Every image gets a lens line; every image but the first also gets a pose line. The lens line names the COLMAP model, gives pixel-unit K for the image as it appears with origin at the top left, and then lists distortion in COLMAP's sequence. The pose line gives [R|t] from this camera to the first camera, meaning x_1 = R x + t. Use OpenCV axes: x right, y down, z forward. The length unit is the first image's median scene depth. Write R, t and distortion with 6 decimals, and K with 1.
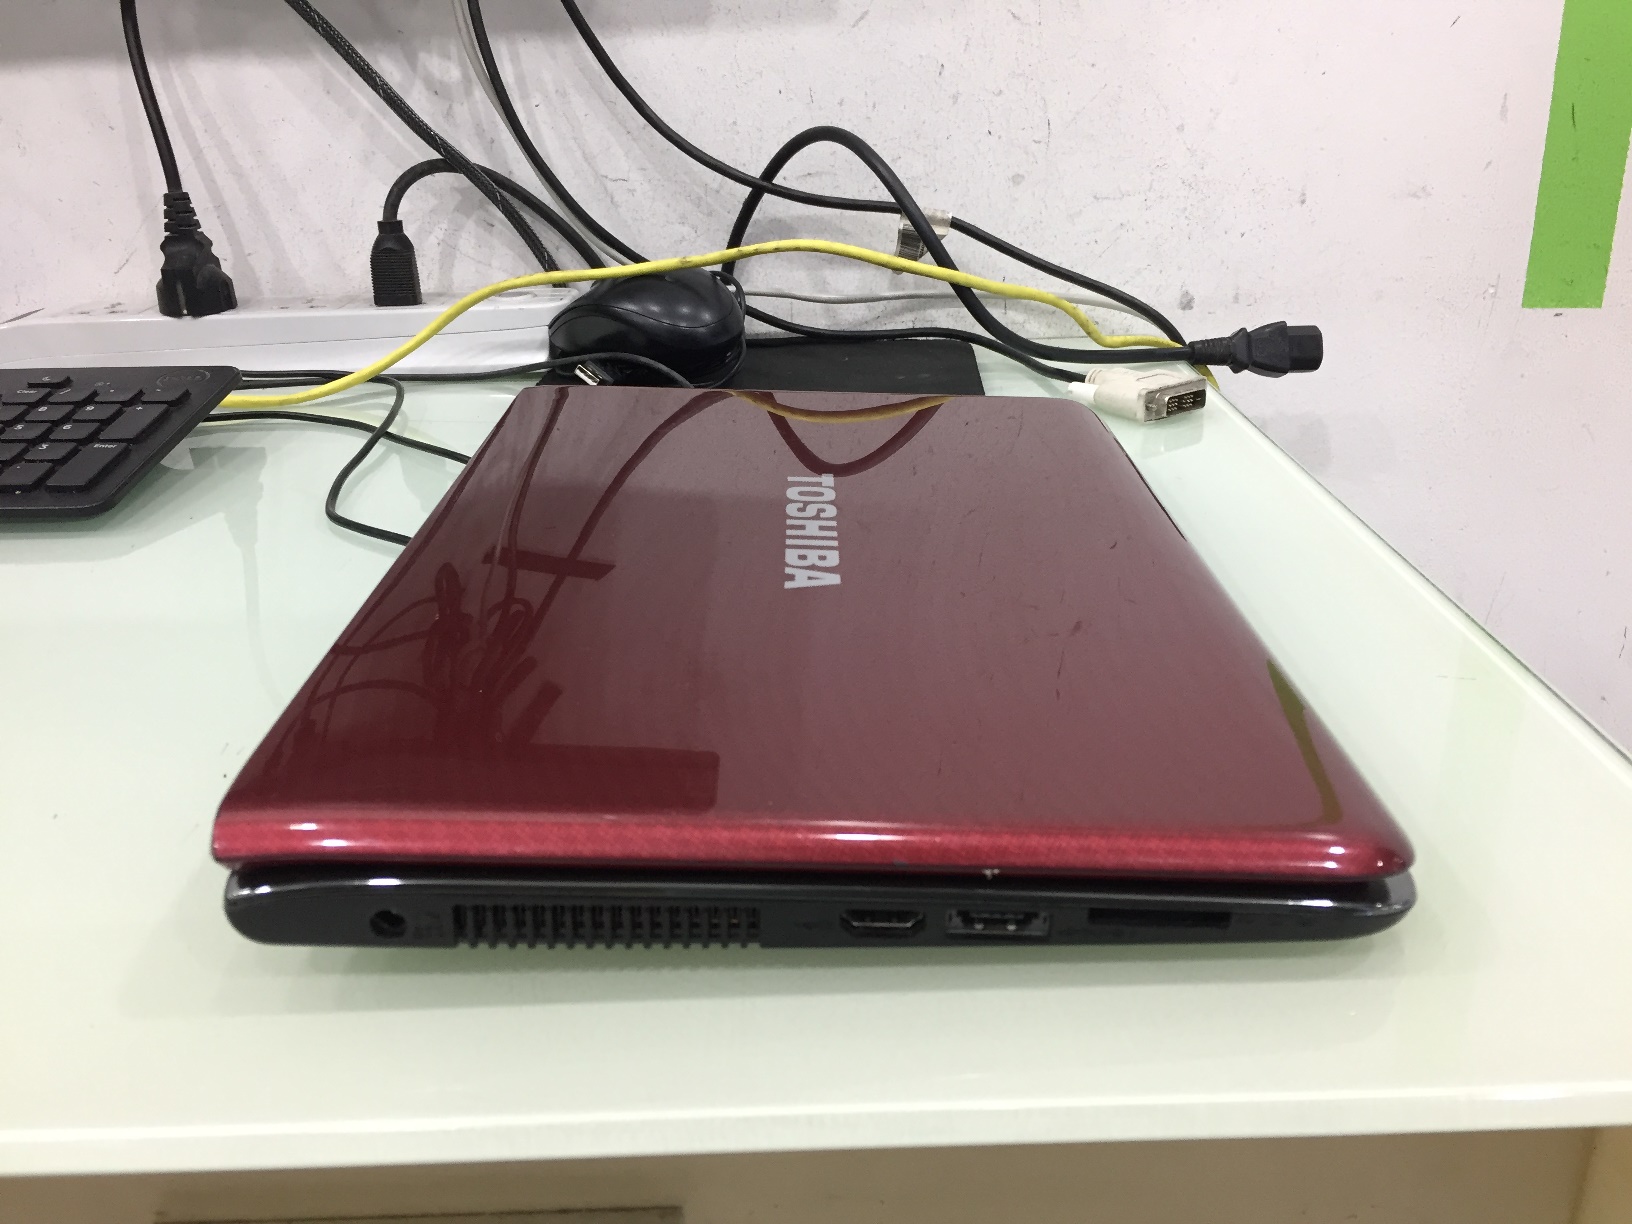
lens RADIAL K [[1419.0, 0, 811.1], [0, 1419.0, 614.7], [0, 0, 1]] dist [0.079145, -0.139172]
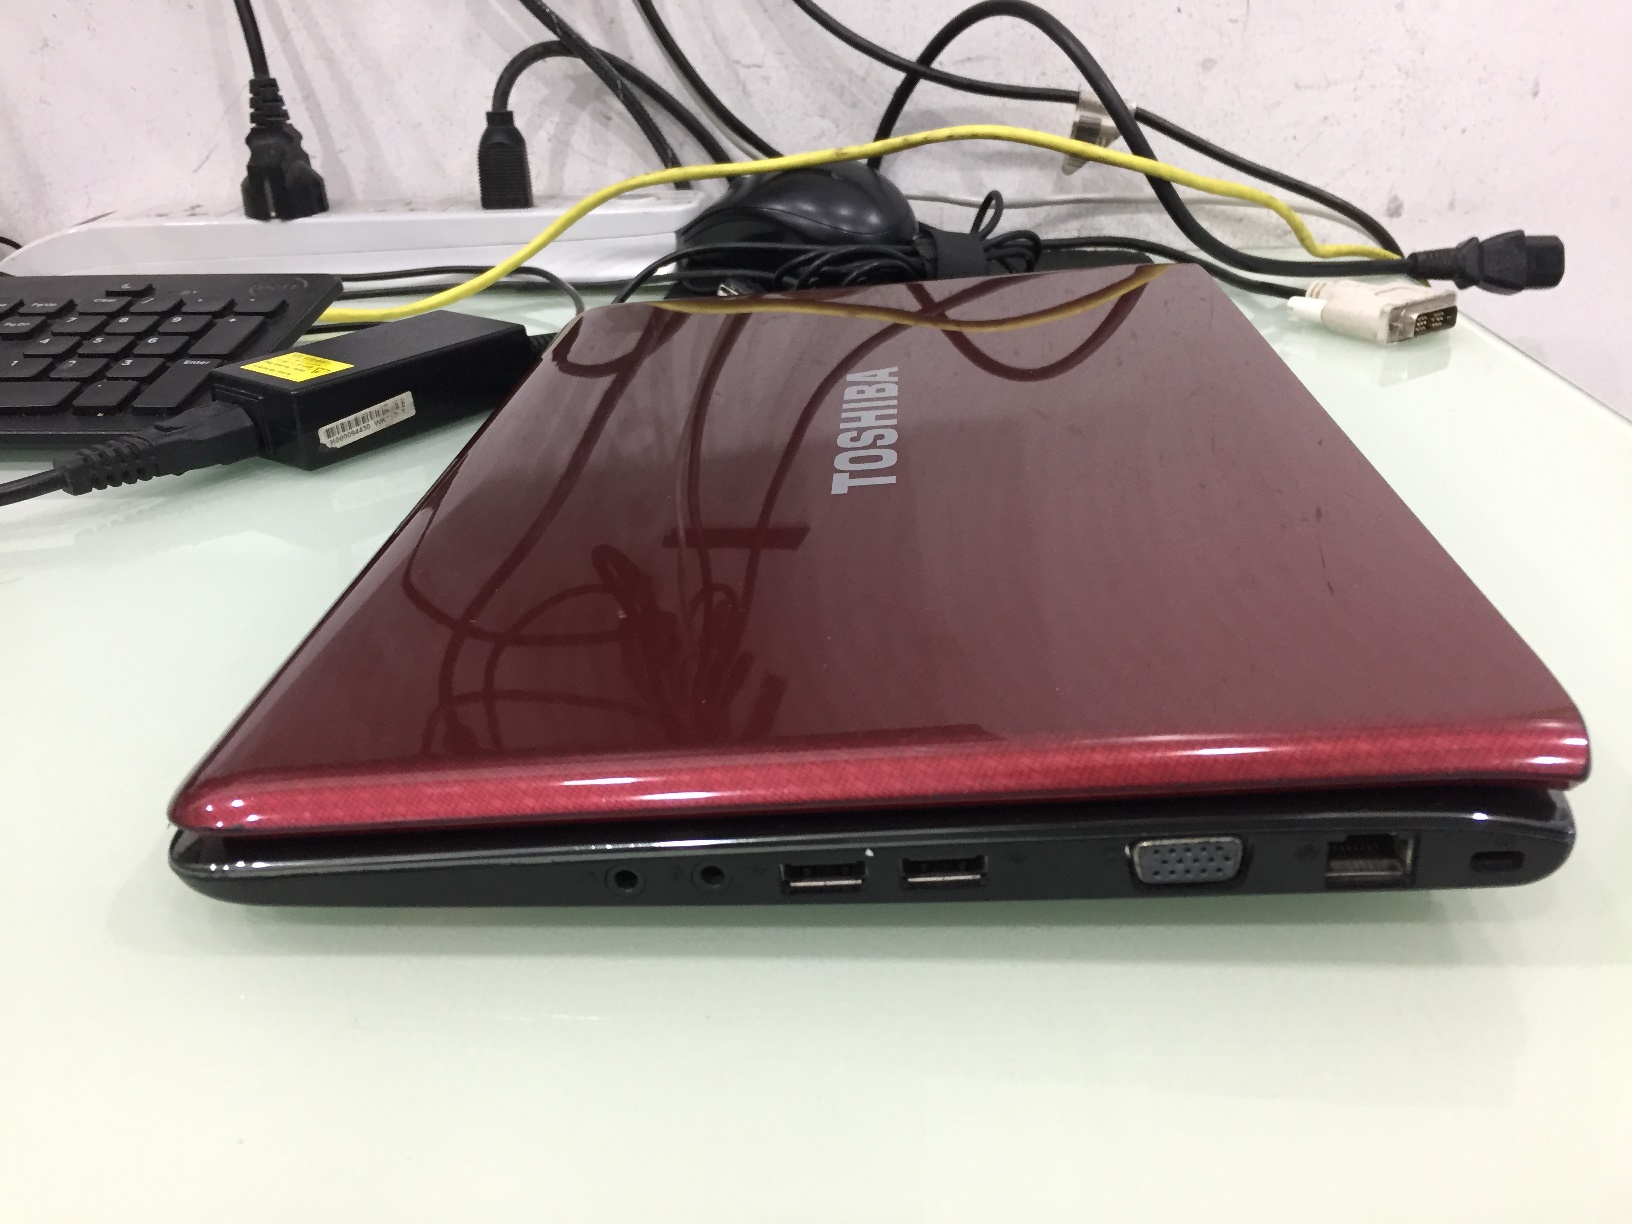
lens RADIAL K [[1440.4, 0, 811.5], [0, 1440.4, 616.8], [0, 0, 1]] dist [0.072079, -0.129409]
pose [[0.999287, 0.014351, -0.034934, -0.064133], [-0.012677, 0.998782, 0.047676, -0.007368], [0.035576, -0.047199, 0.998252, 0.092046]]
